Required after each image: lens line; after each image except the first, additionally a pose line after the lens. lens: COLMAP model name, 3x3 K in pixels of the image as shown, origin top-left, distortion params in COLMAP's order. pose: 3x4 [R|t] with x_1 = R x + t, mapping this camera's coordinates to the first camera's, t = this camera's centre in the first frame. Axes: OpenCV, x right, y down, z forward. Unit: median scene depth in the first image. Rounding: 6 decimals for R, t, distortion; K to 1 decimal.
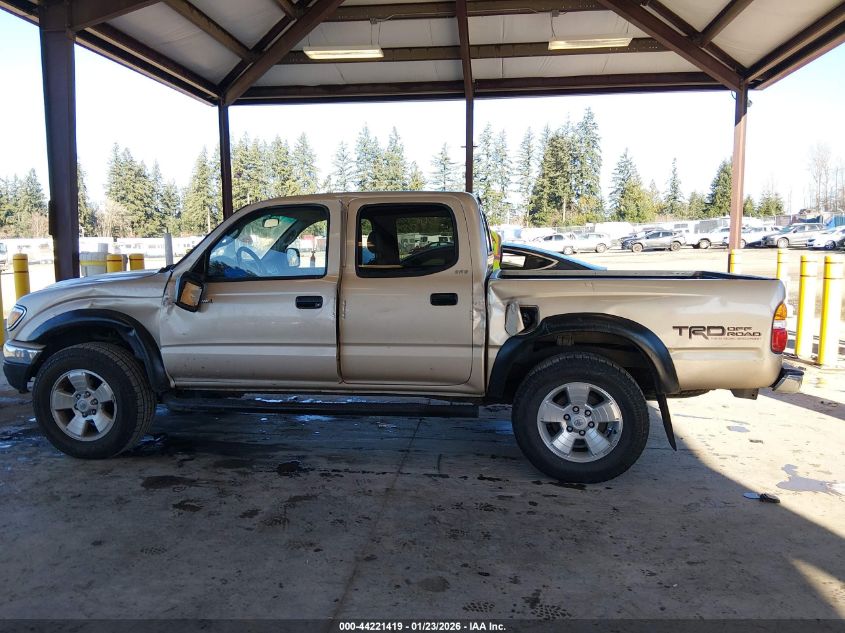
lens RADIAL K [[672.2, 0, 422.5], [0, 672.2, 316.5], [0, 0, 1]] dist [0.130154, -0.278445]
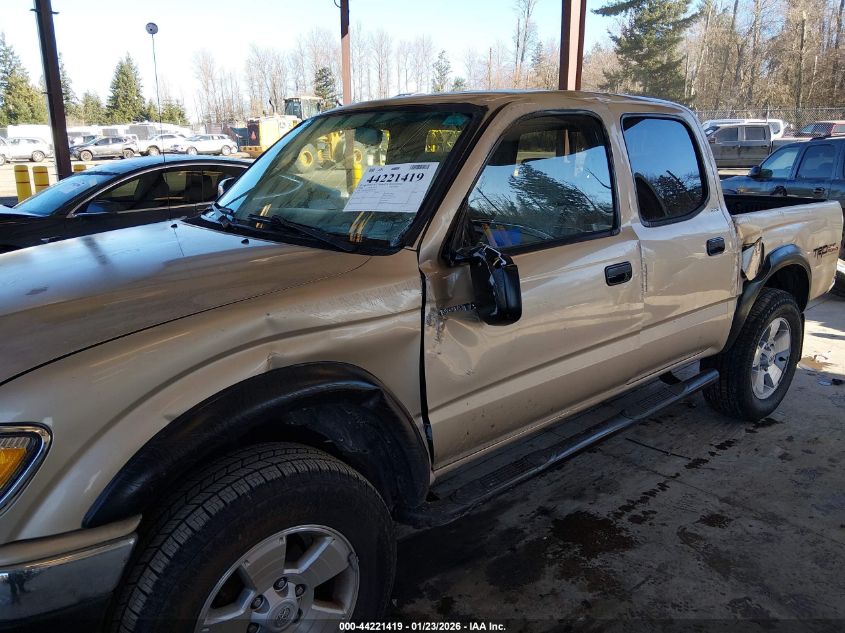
lens RADIAL K [[663.8, 0, 422.5], [0, 663.8, 316.5], [0, 0, 1]] dist [0.035520, -0.057154]
pose [[0.625434, -0.187888, 0.757318, -0.704604], [0.080457, 0.980931, 0.176920, -0.097177], [-0.776118, -0.049720, 0.628624, 0.710634]]
